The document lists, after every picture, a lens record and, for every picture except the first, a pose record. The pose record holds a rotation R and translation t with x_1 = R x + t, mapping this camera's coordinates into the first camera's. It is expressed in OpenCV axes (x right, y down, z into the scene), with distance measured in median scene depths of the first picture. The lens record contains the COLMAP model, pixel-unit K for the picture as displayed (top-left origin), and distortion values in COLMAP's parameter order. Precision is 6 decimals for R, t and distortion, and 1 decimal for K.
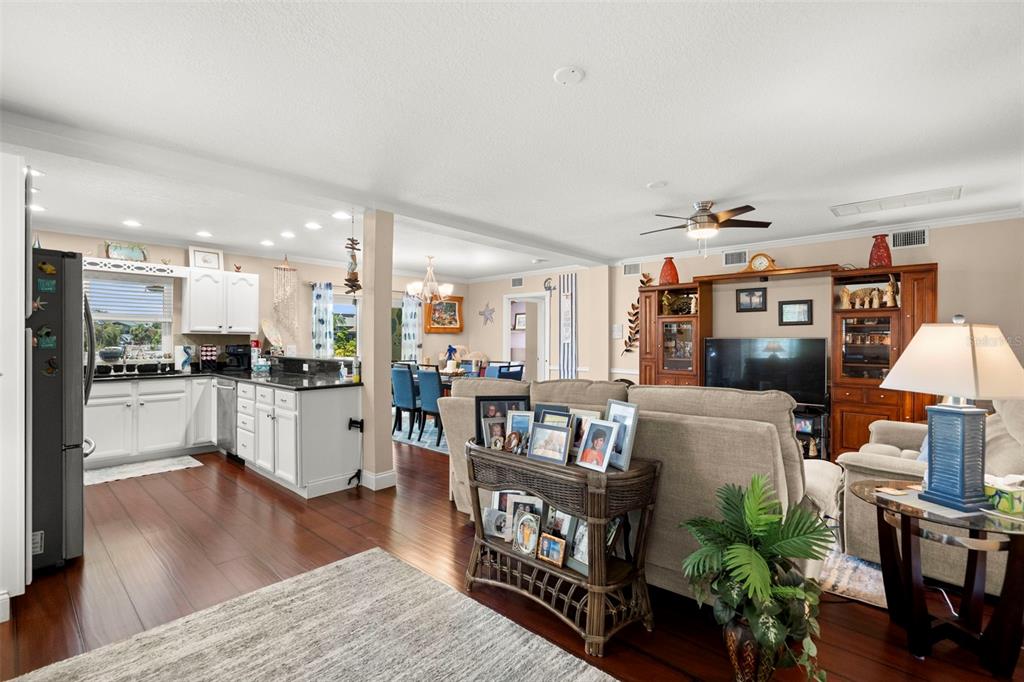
lens RADIAL K [[463.7, 0, 506.4], [0, 463.7, 340.8], [0, 0, 1]] dist [0.000275, 0.000379]
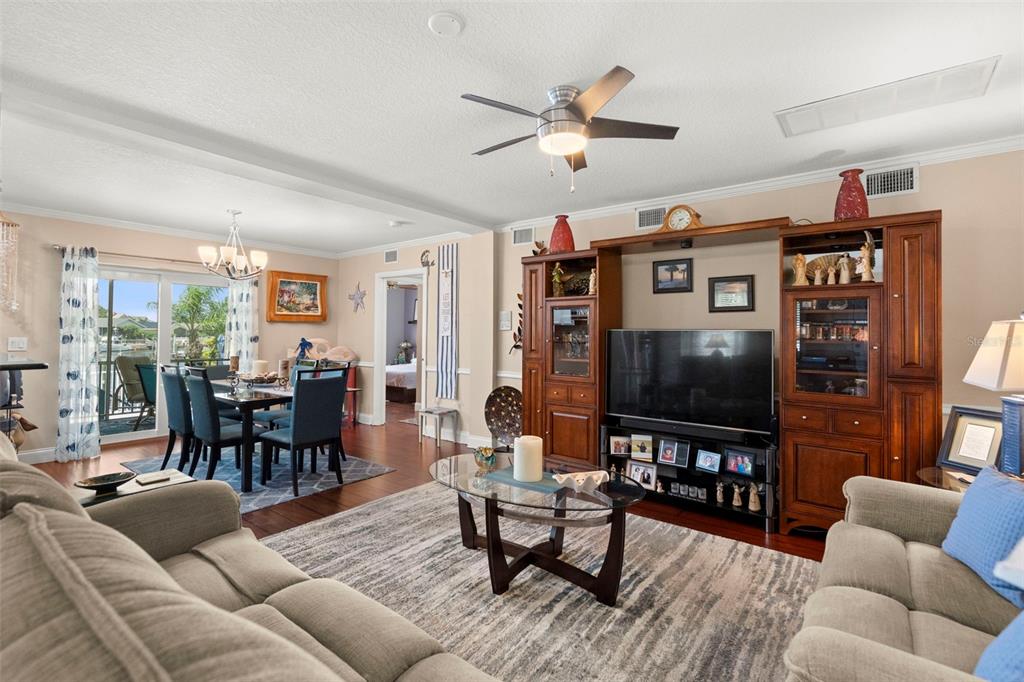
lens RADIAL K [[468.1, 0, 507.6], [0, 468.1, 326.1], [0, 0, 1]] dist [0.000122, 0.000658]
pose [[0.996790, 0.005678, 0.079864, 0.213849], [-0.004447, 0.999869, -0.015588, 0.000096], [-0.079942, 0.015182, 0.996684, 0.300794]]
